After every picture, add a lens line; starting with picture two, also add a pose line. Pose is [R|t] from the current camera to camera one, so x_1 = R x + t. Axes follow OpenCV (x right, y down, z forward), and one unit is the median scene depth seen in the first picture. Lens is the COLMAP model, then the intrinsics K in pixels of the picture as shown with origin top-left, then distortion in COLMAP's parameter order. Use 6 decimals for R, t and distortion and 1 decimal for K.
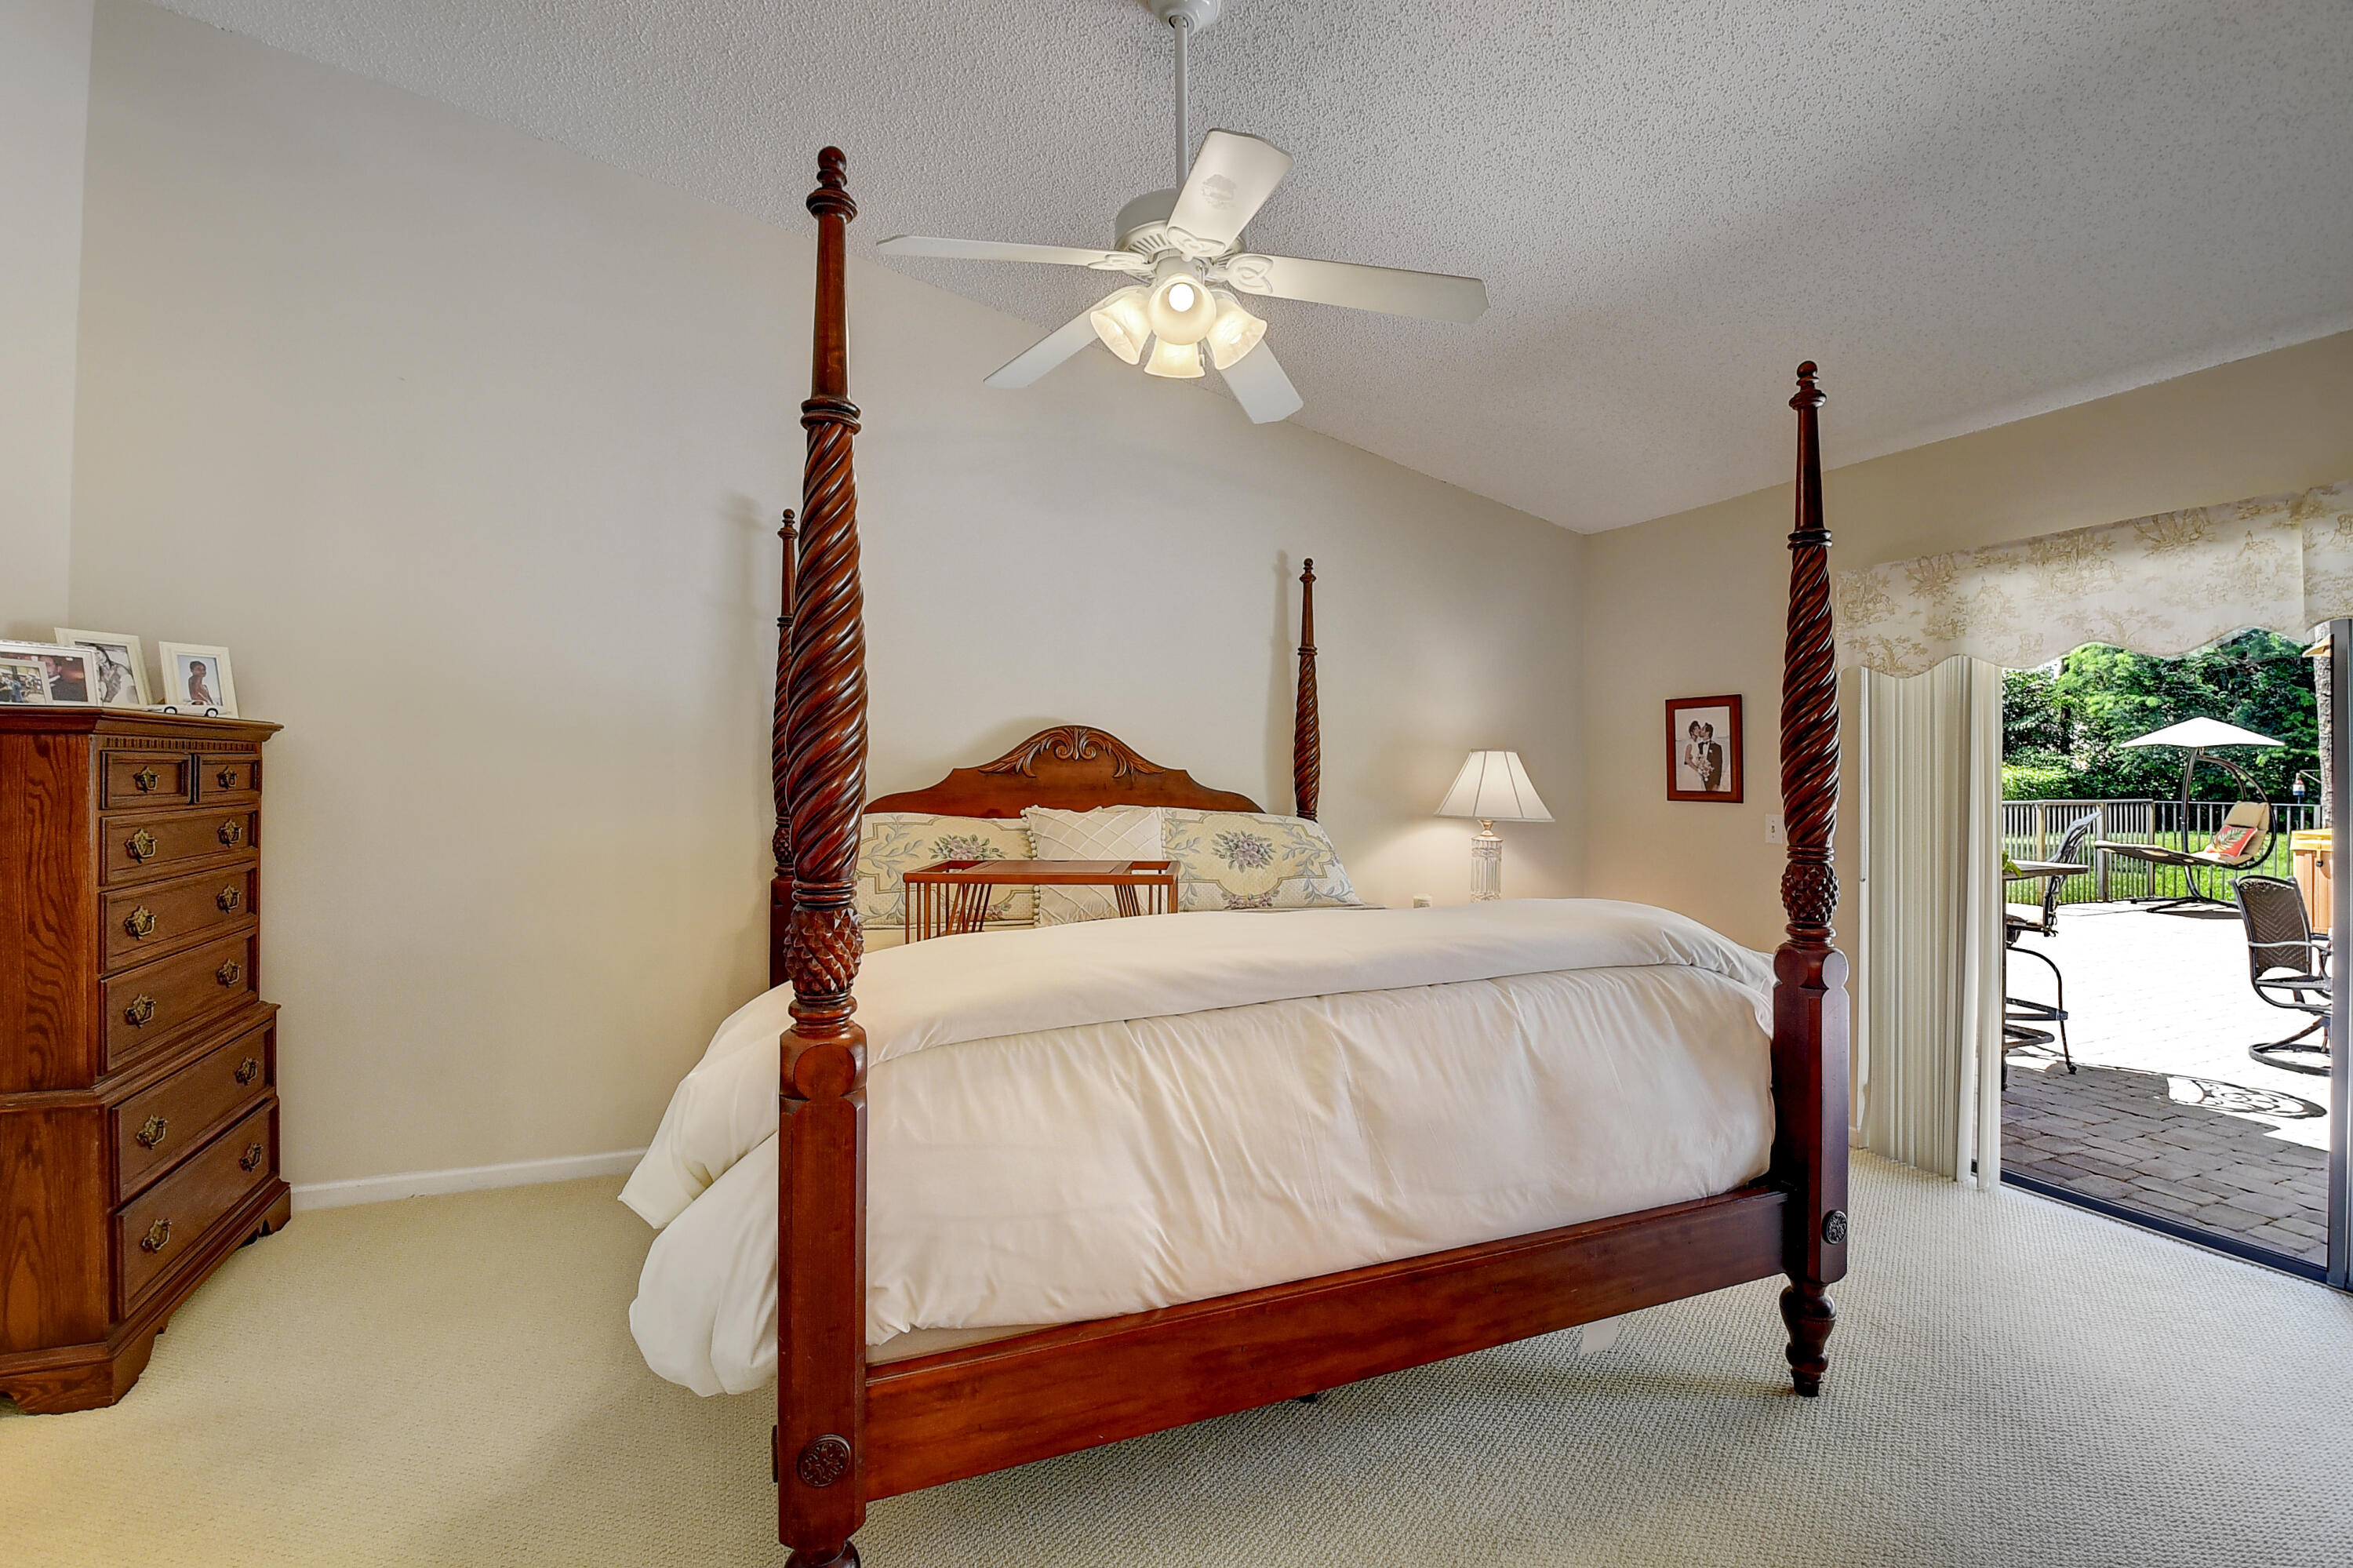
lens RADIAL K [[1040.0, 0, 1181.1], [0, 1040.0, 764.9], [0, 0, 1]] dist [-0.003471, -0.012414]
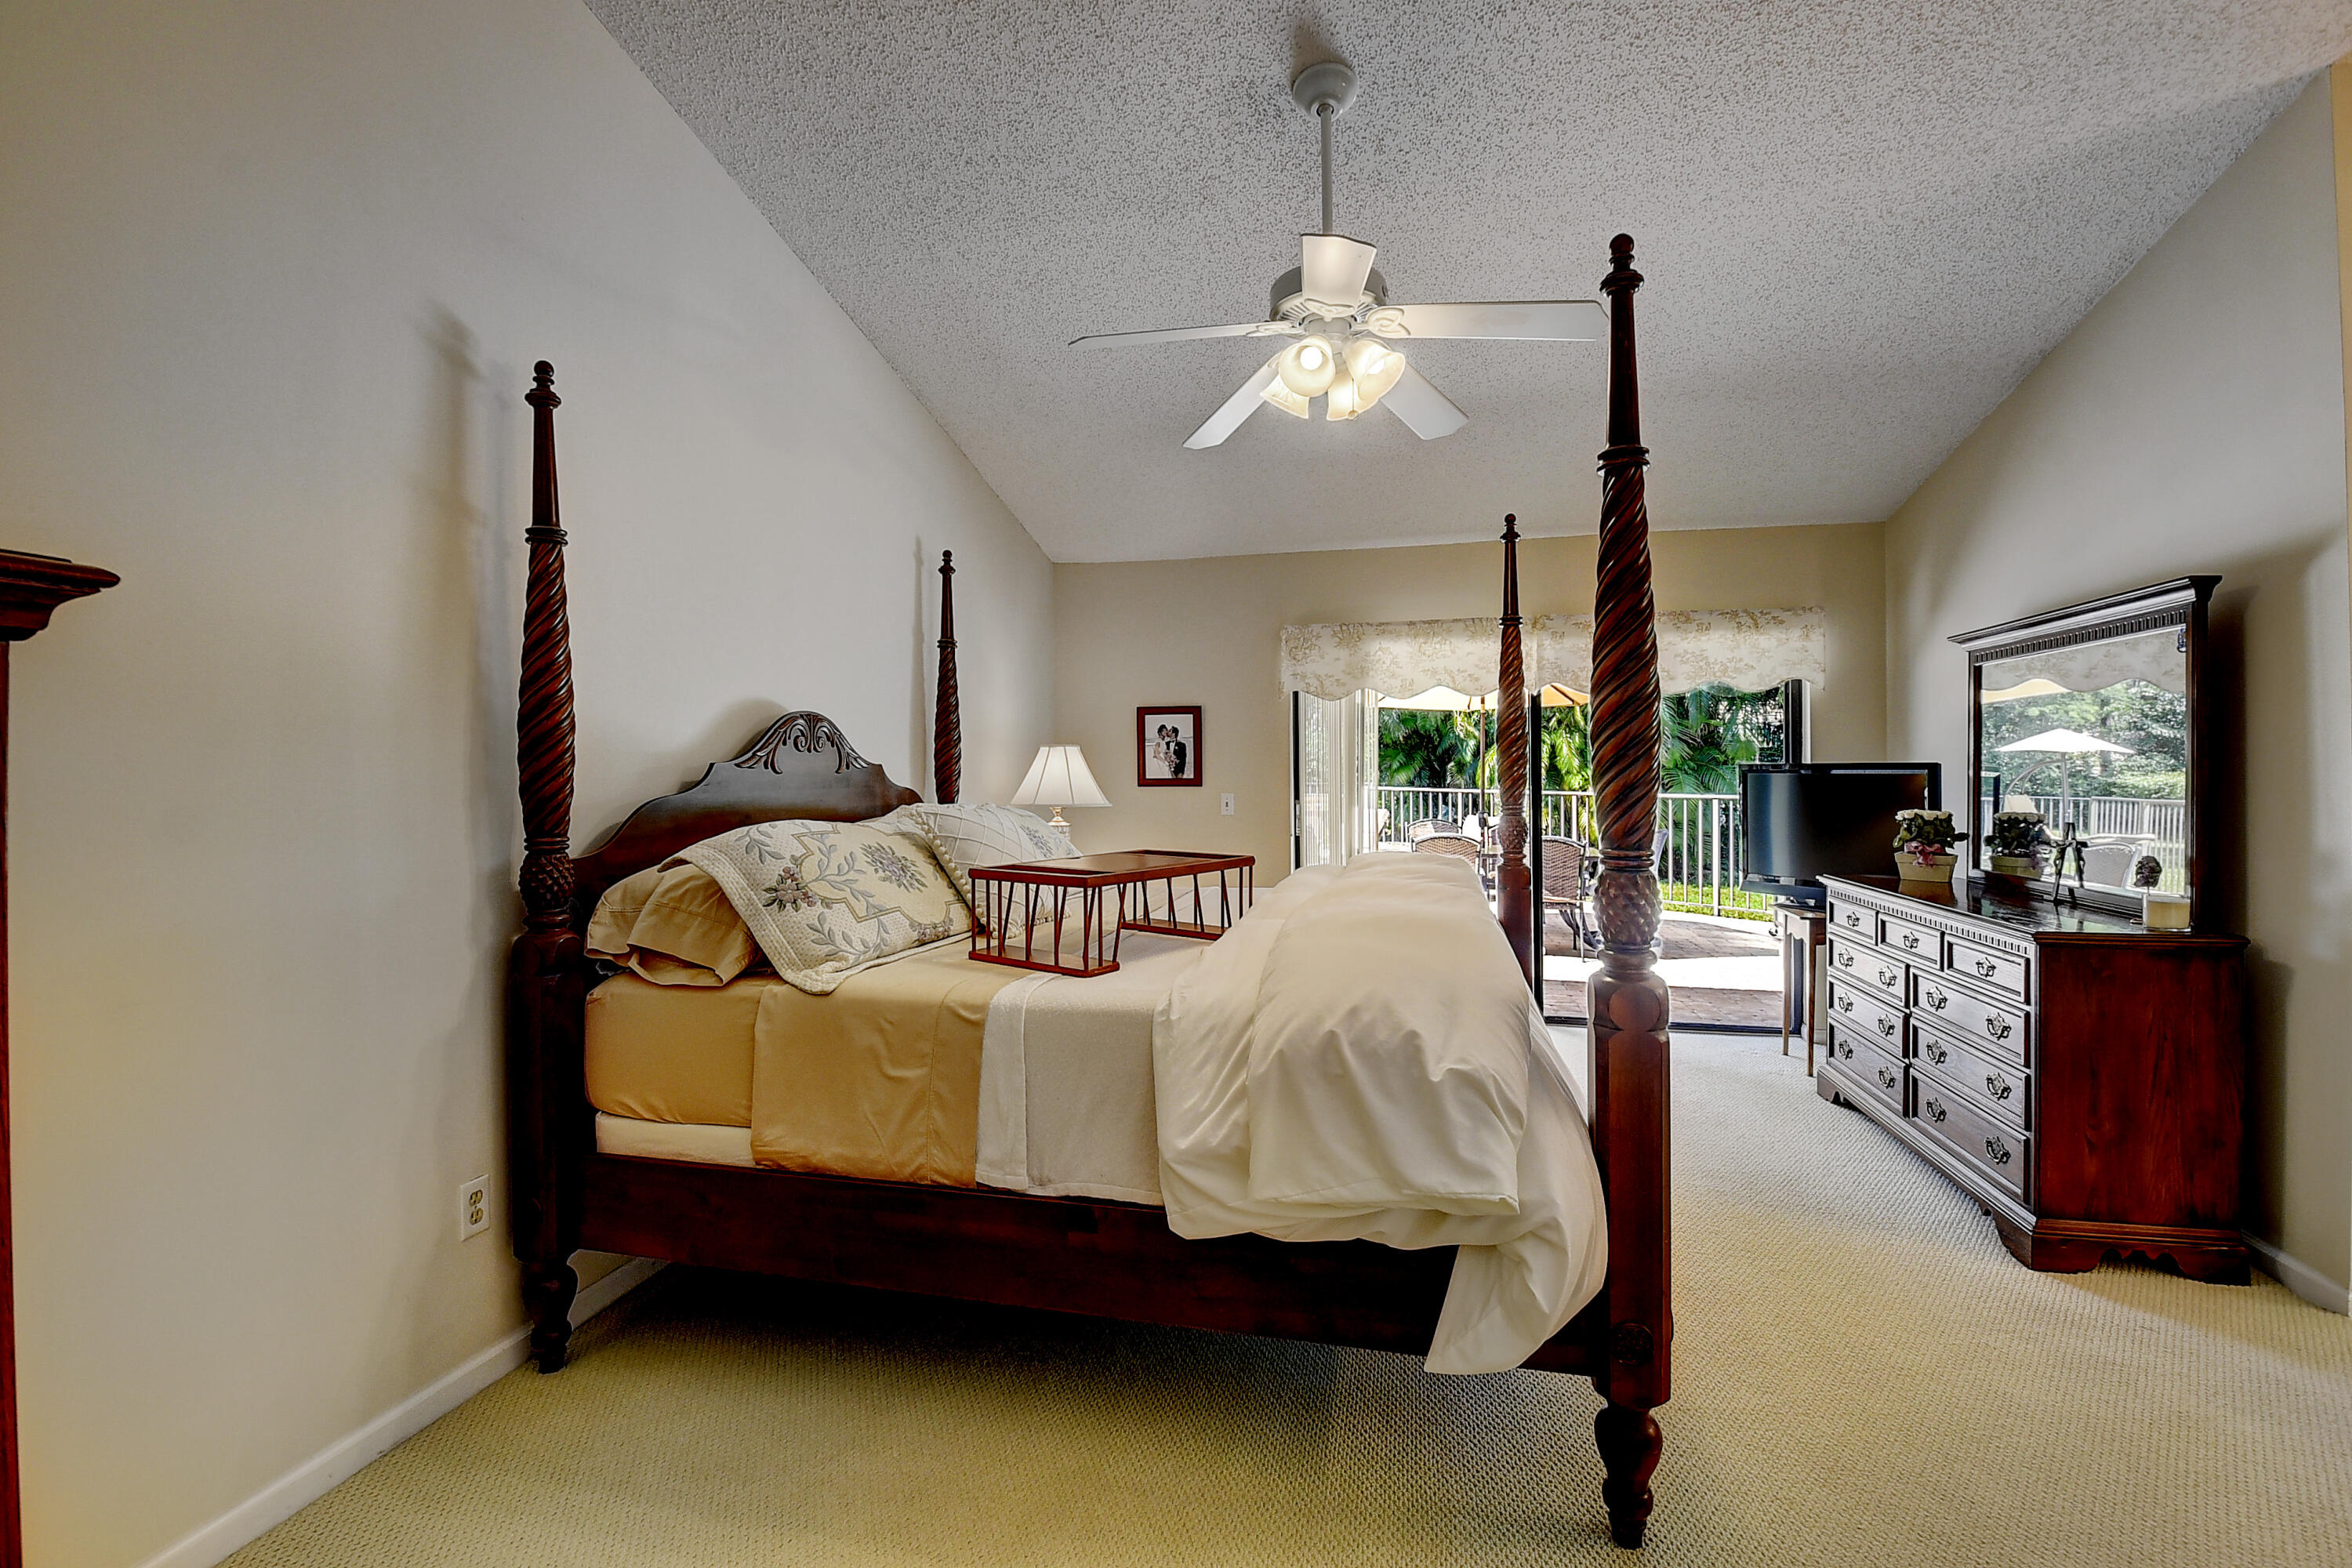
lens RADIAL K [[1039.5, 0, 1155.7], [0, 1039.5, 764.0], [0, 0, 1]] dist [-0.003471, -0.012414]
pose [[0.576460, -0.004613, 0.817112, -0.576311], [0.003145, 0.999989, 0.003426, 0.002423], [-0.817119, 0.000594, 0.576468, 0.269090]]
